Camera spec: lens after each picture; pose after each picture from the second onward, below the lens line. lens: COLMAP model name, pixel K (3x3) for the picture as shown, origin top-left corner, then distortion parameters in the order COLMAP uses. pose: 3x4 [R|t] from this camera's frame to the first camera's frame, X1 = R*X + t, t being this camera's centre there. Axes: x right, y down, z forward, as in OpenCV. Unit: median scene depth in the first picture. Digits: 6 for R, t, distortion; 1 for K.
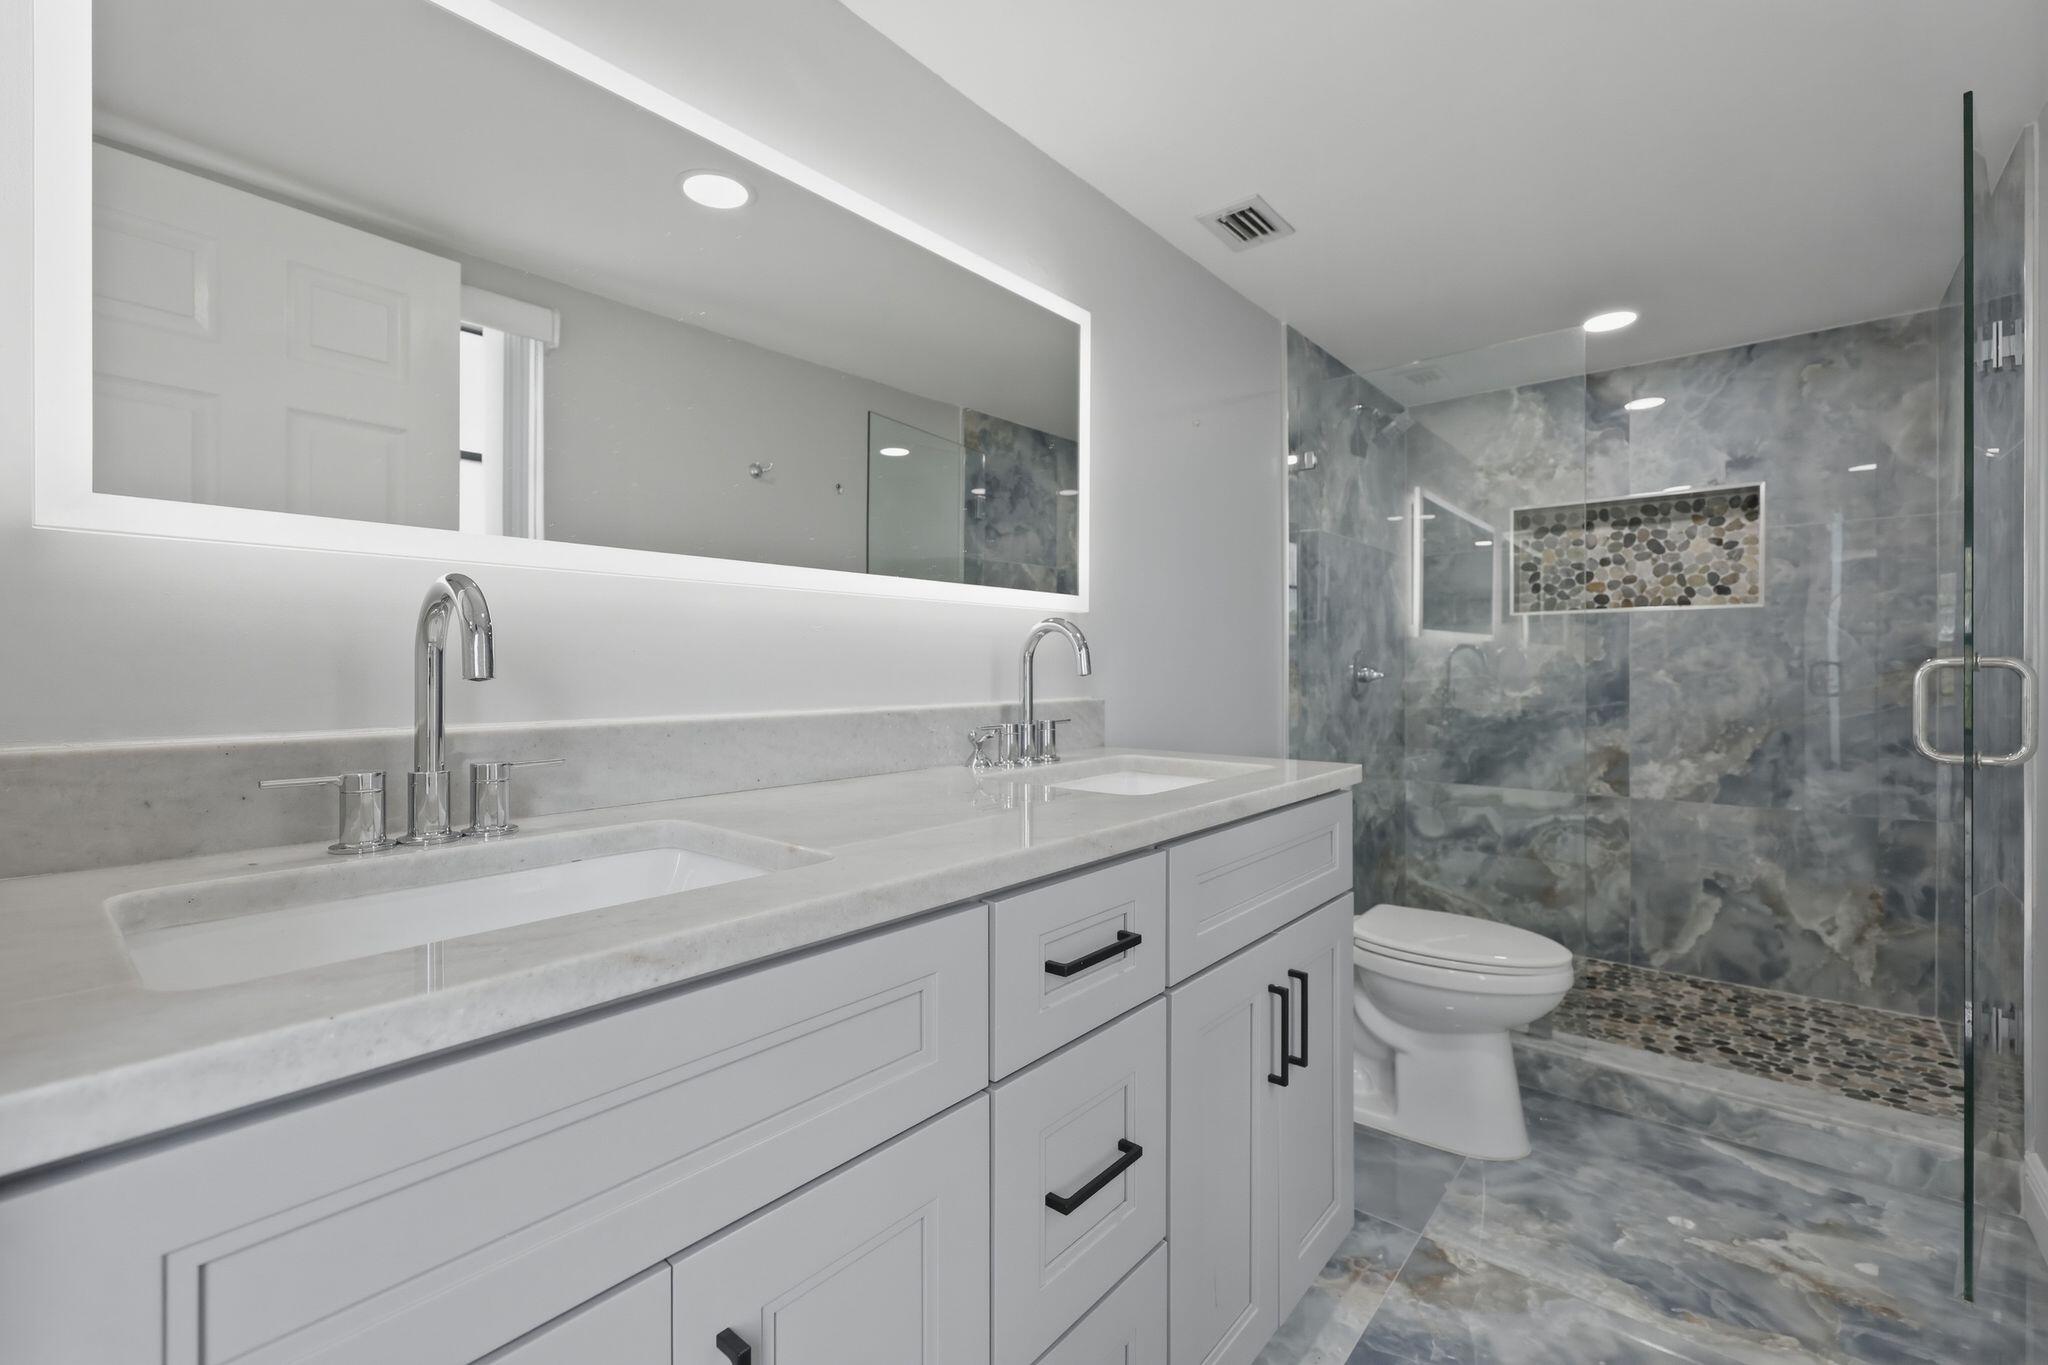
lens RADIAL K [[877.9, 0, 1022.6], [0, 877.9, 678.1], [0, 0, 1]] dist [0.000307, -0.000275]
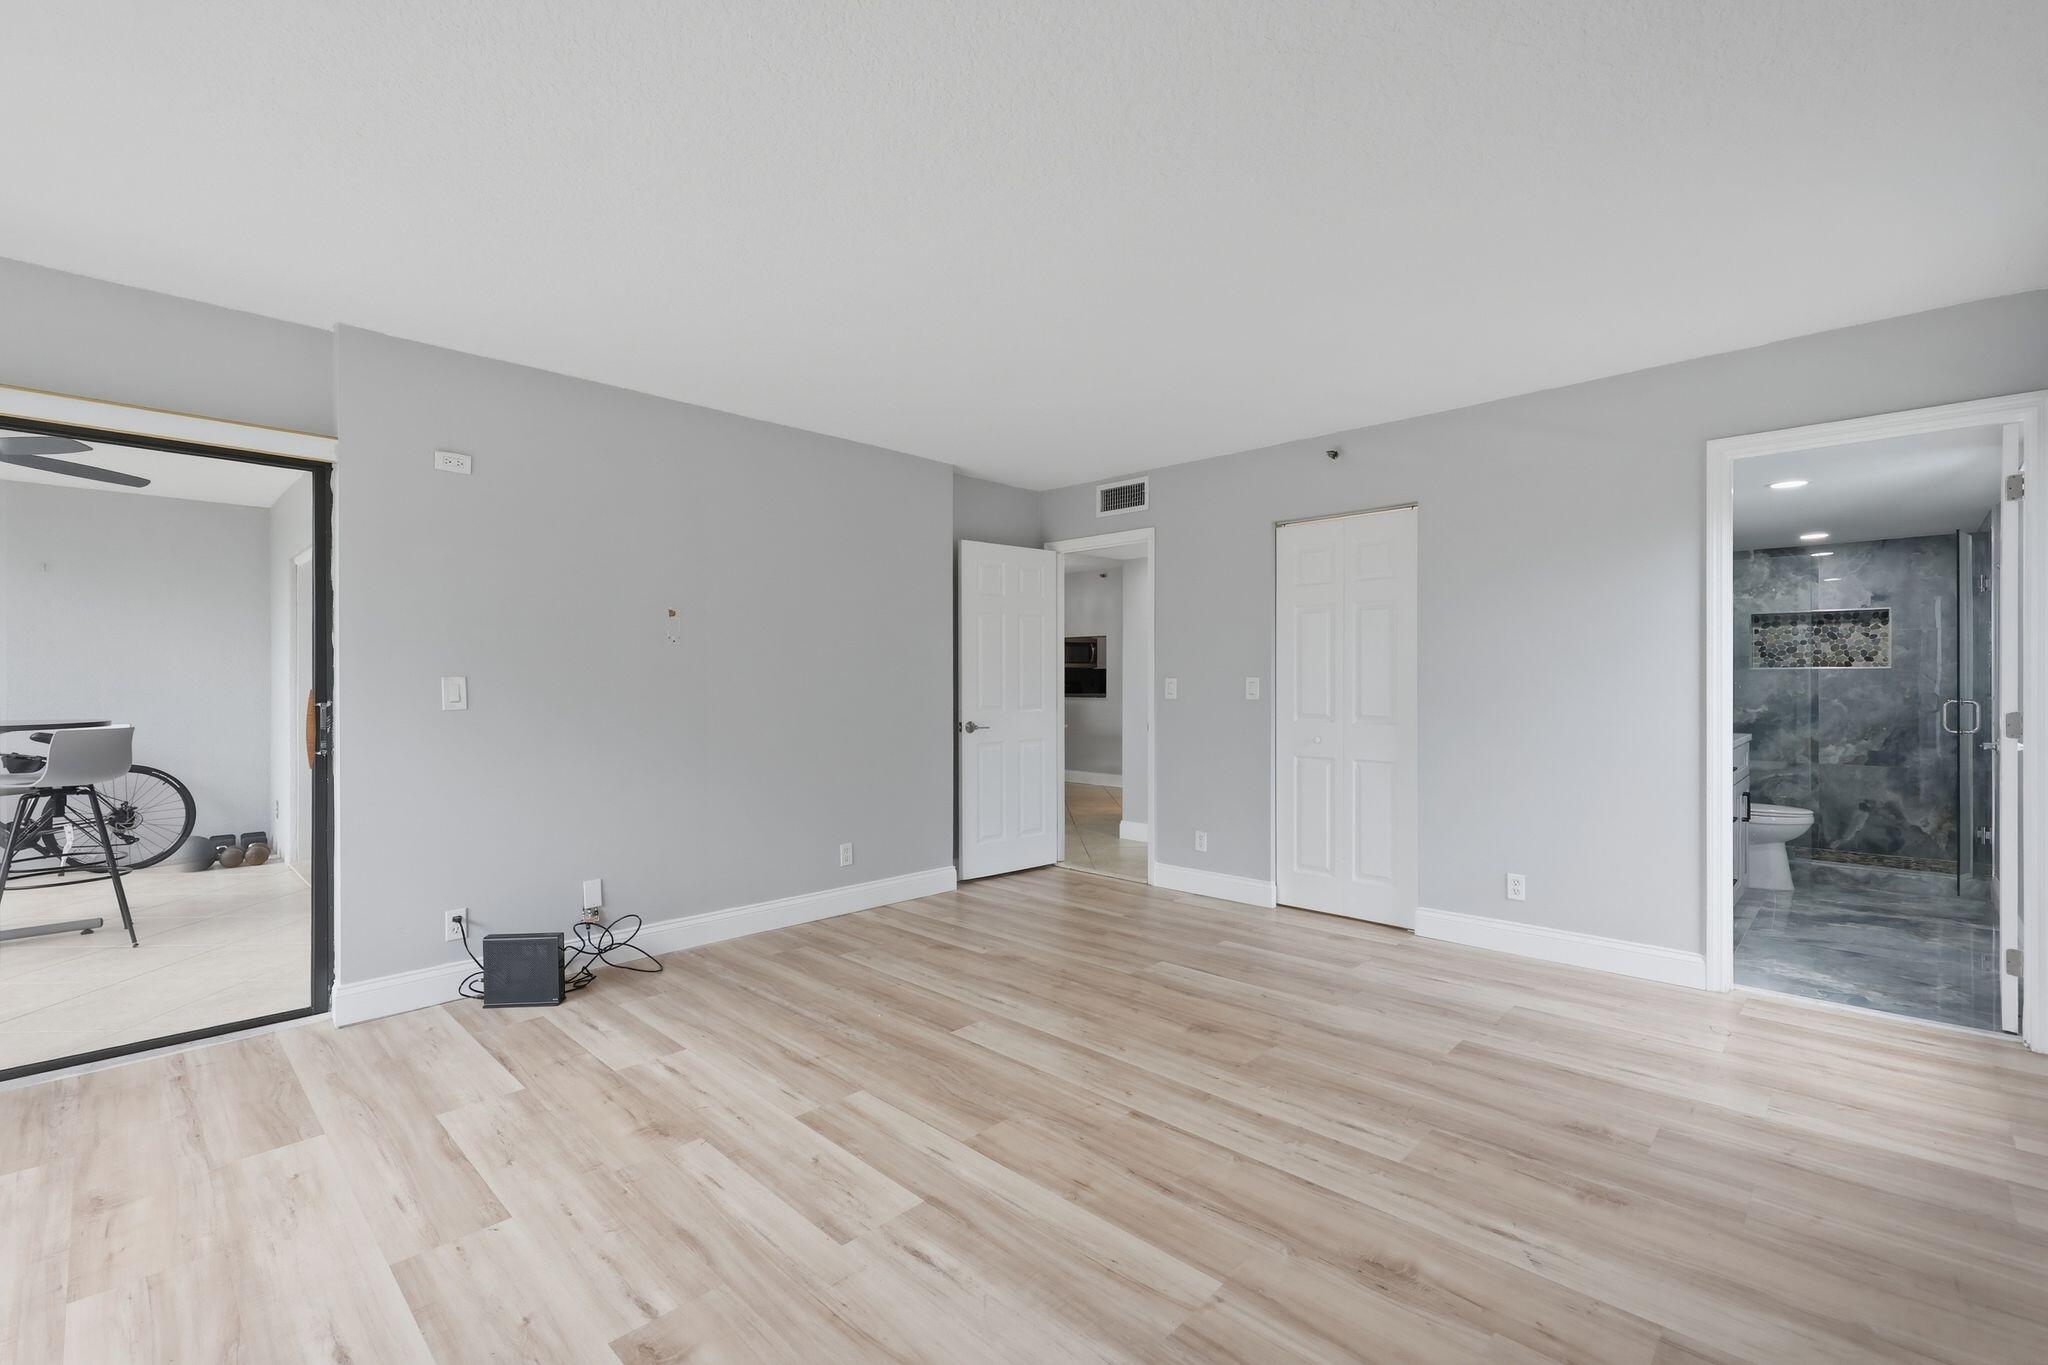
lens RADIAL K [[877.9, 0, 1036.3], [0, 877.9, 686.9], [0, 0, 1]] dist [0.000307, -0.000275]
pose [[0.997514, 0.001215, -0.070453, -0.942251], [-0.001386, 0.999996, -0.002375, -0.029252], [0.070449, 0.002467, 0.997512, -1.114676]]
